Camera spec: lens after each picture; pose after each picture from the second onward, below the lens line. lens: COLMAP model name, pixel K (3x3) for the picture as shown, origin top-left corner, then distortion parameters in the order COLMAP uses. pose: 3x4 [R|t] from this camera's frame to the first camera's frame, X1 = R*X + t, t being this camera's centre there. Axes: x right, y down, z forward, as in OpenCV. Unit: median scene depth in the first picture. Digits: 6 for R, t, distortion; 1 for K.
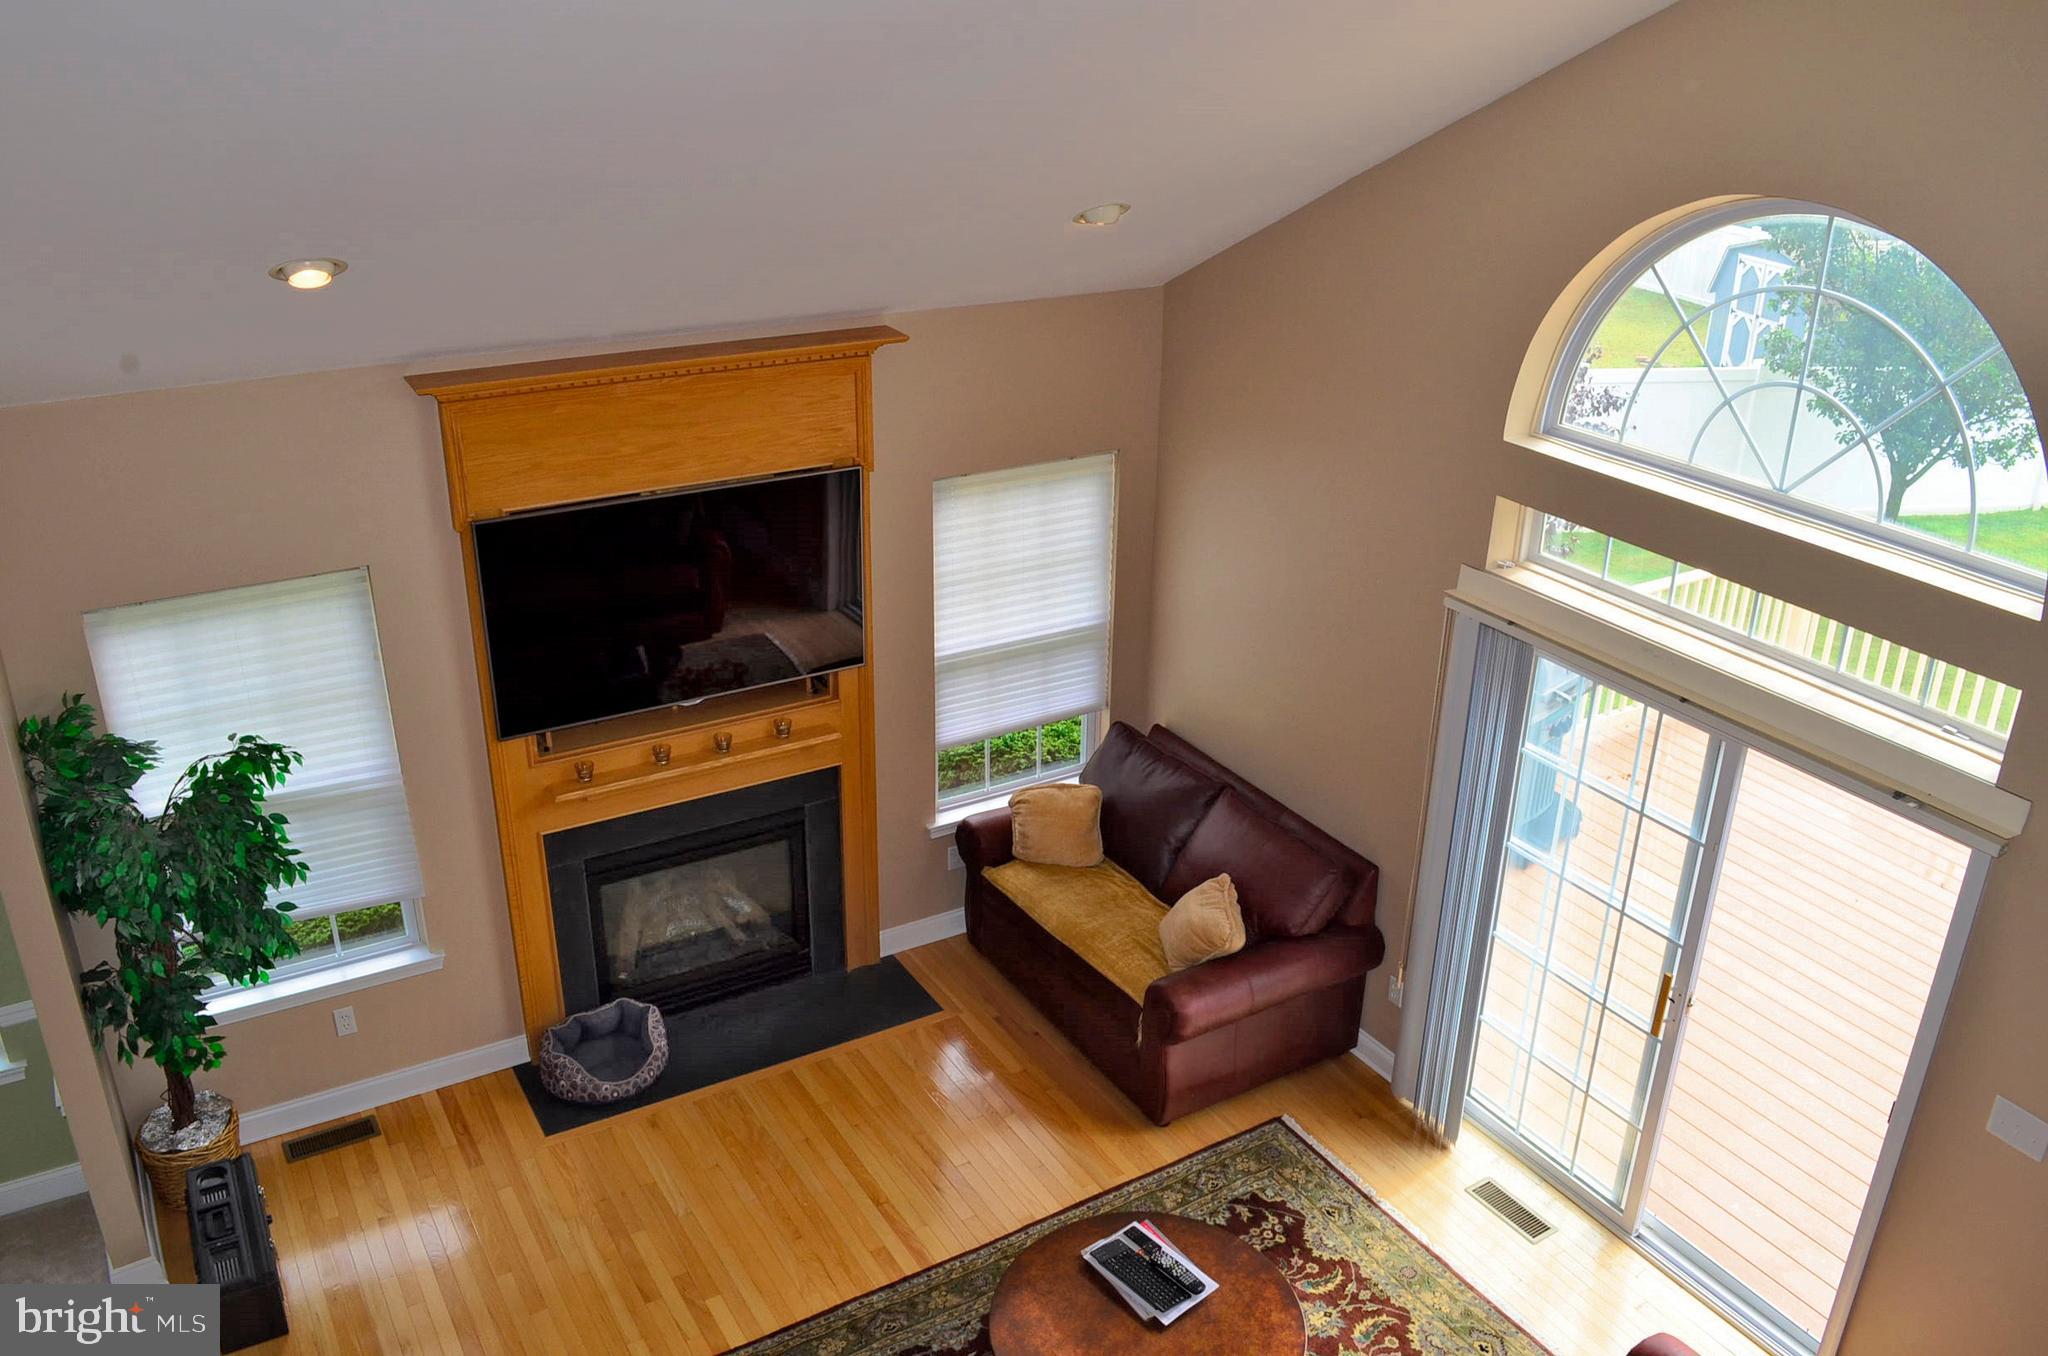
lens RADIAL K [[1586.2, 0, 1019.5], [0, 1586.2, 695.4], [0, 0, 1]] dist [-0.083533, 0.010135]
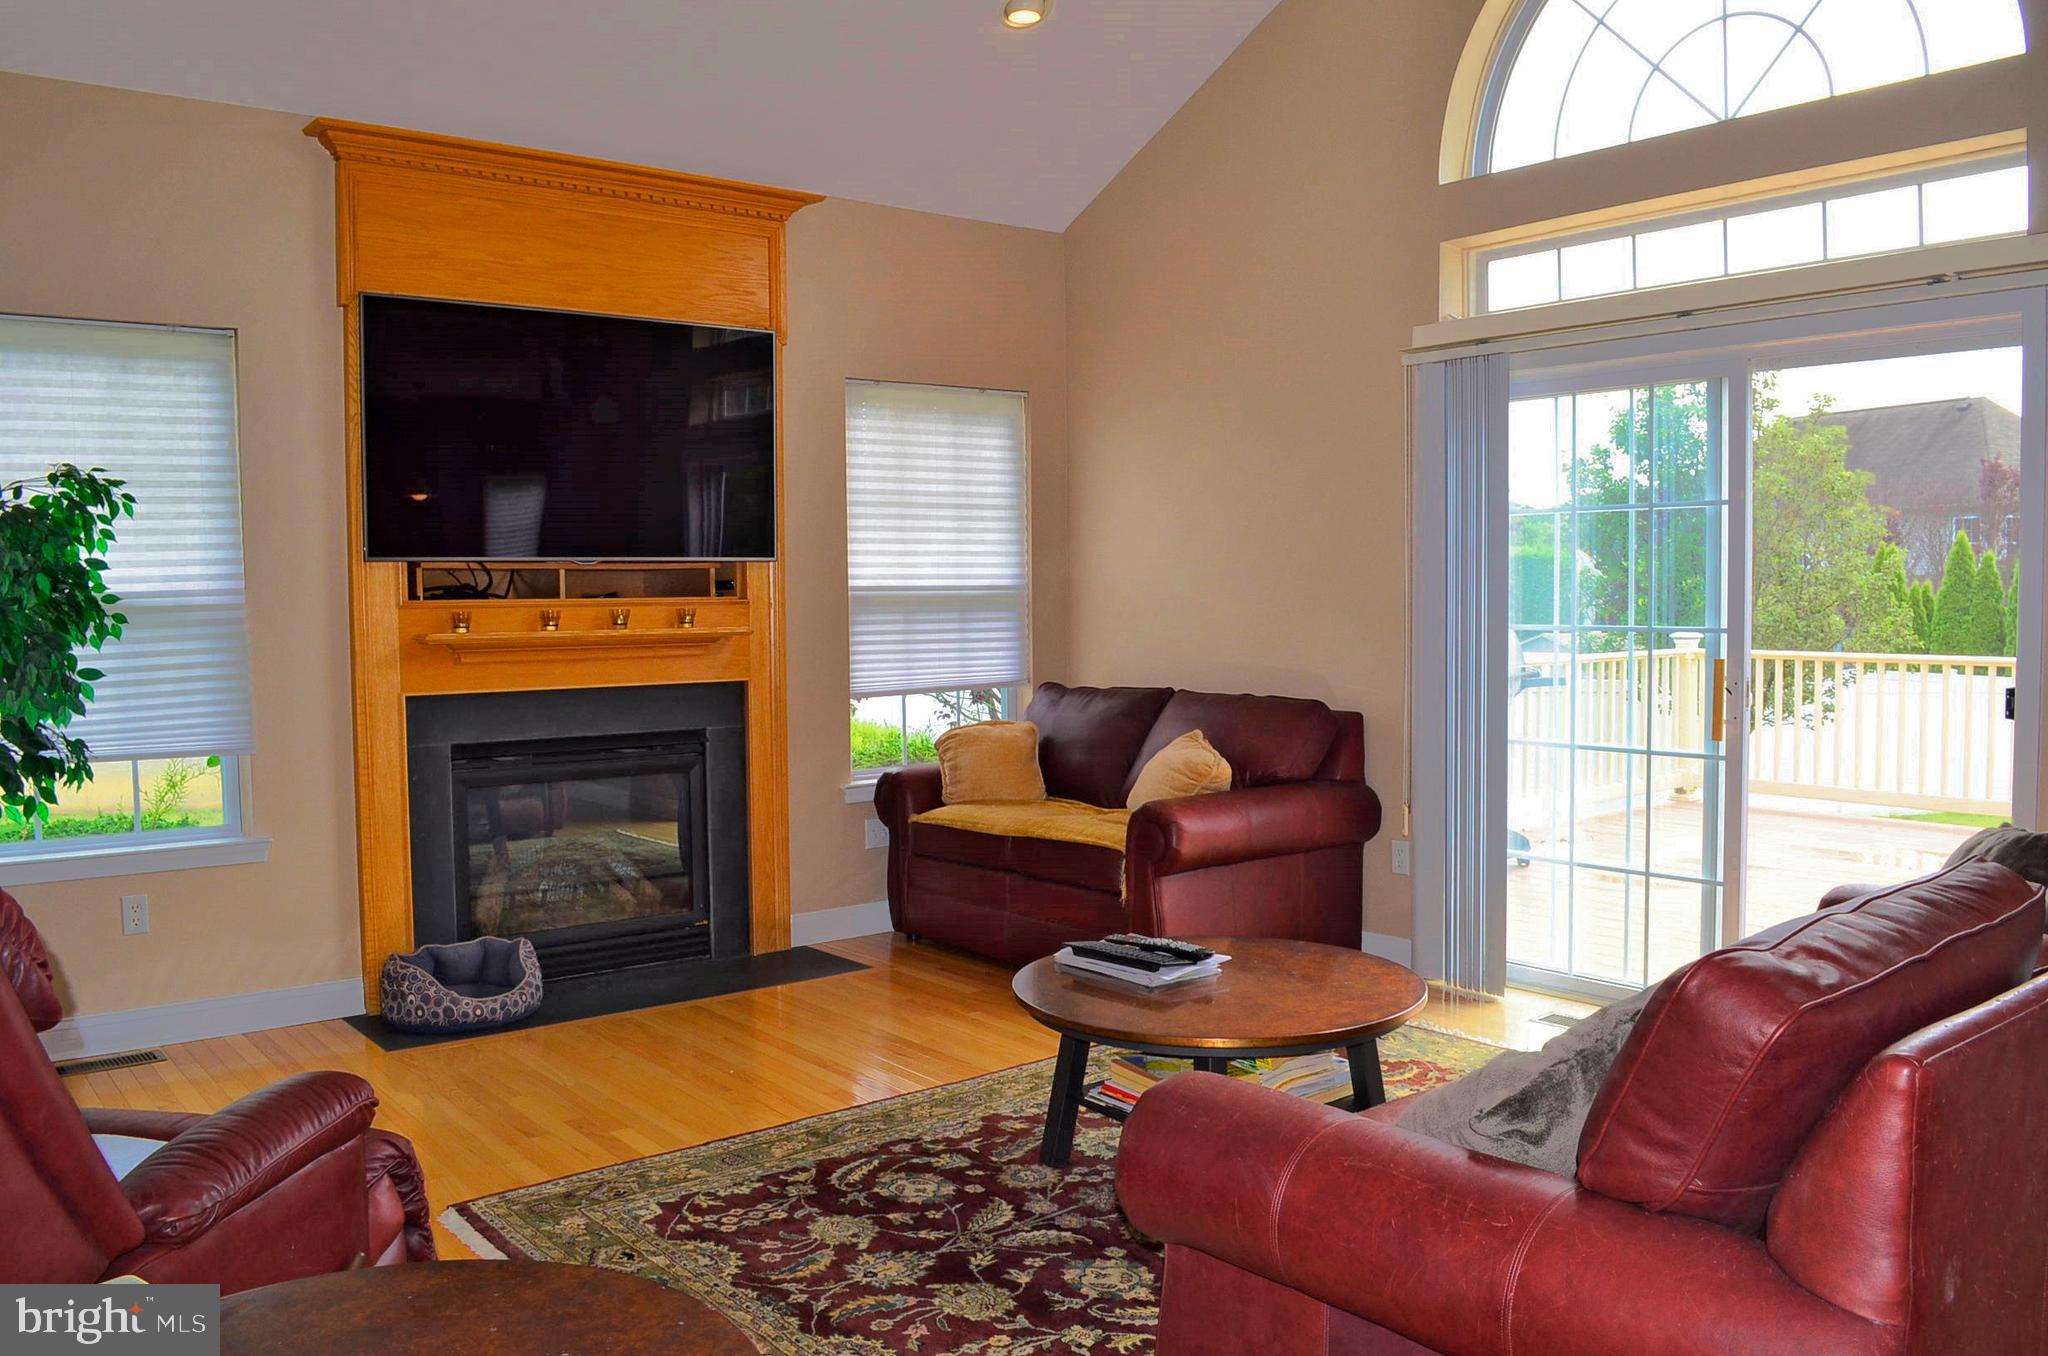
lens RADIAL K [[1586.2, 0, 1026.7], [0, 1586.2, 681.7], [0, 0, 1]] dist [-0.083533, 0.010135]
pose [[0.991024, -0.032183, 0.129752, -0.079235], [0.074987, 0.937341, -0.340249, 0.383811], [-0.110672, 0.346924, 0.931341, 0.172628]]
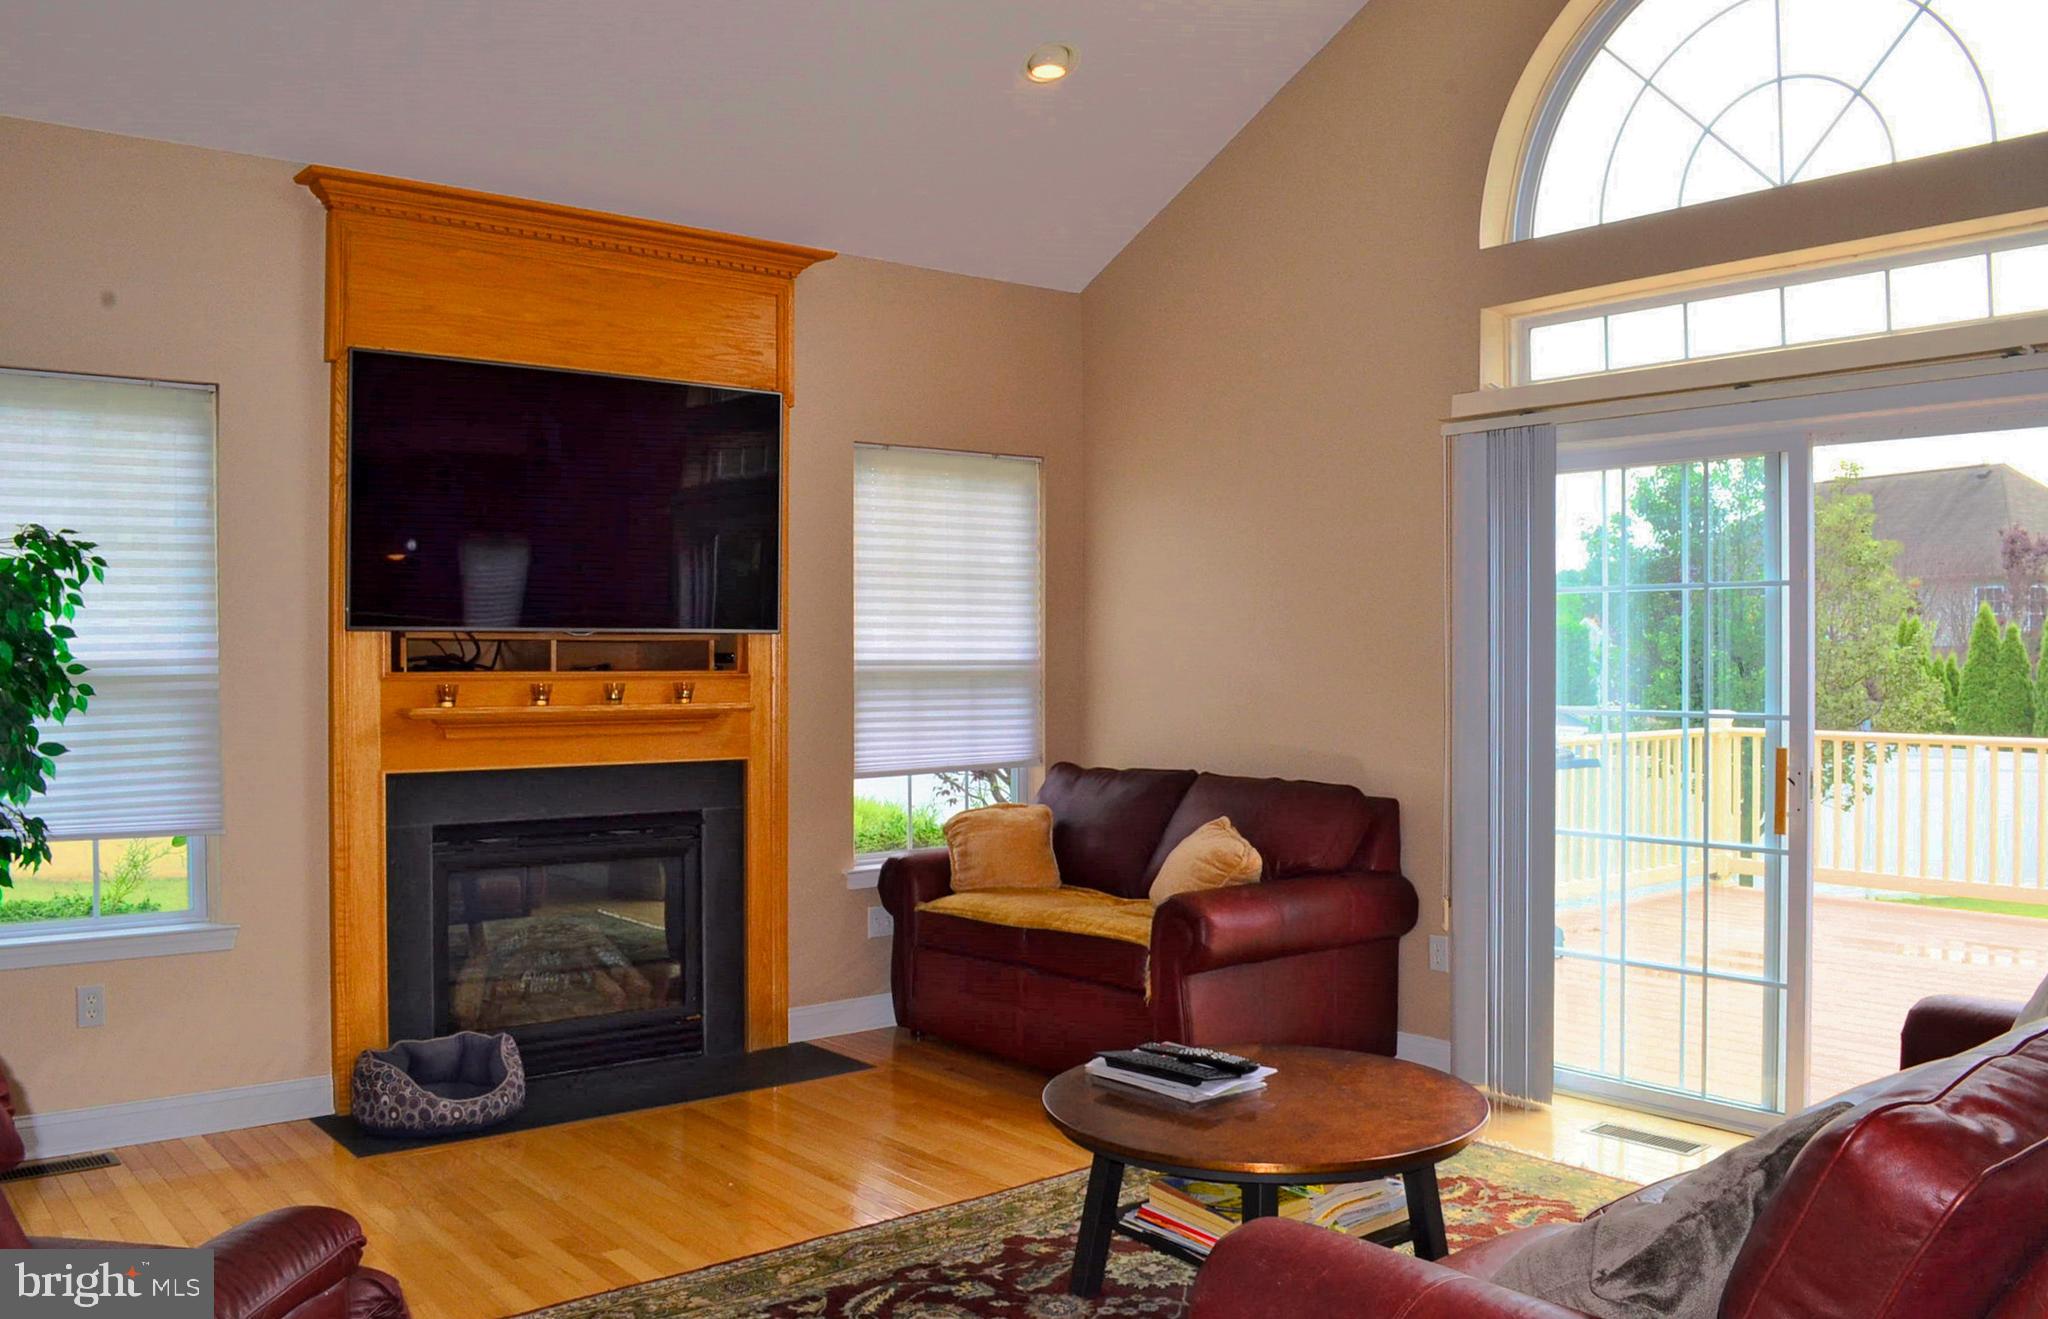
lens RADIAL K [[1643.8, 0, 1027.3], [0, 1643.8, 662.2], [0, 0, 1]] dist [-0.082028, 0.006470]
pose [[0.990293, -0.016033, 0.138070, -0.092170], [0.069143, 0.918529, -0.389261, 0.369845], [-0.120580, 0.395029, 0.910721, 0.187535]]
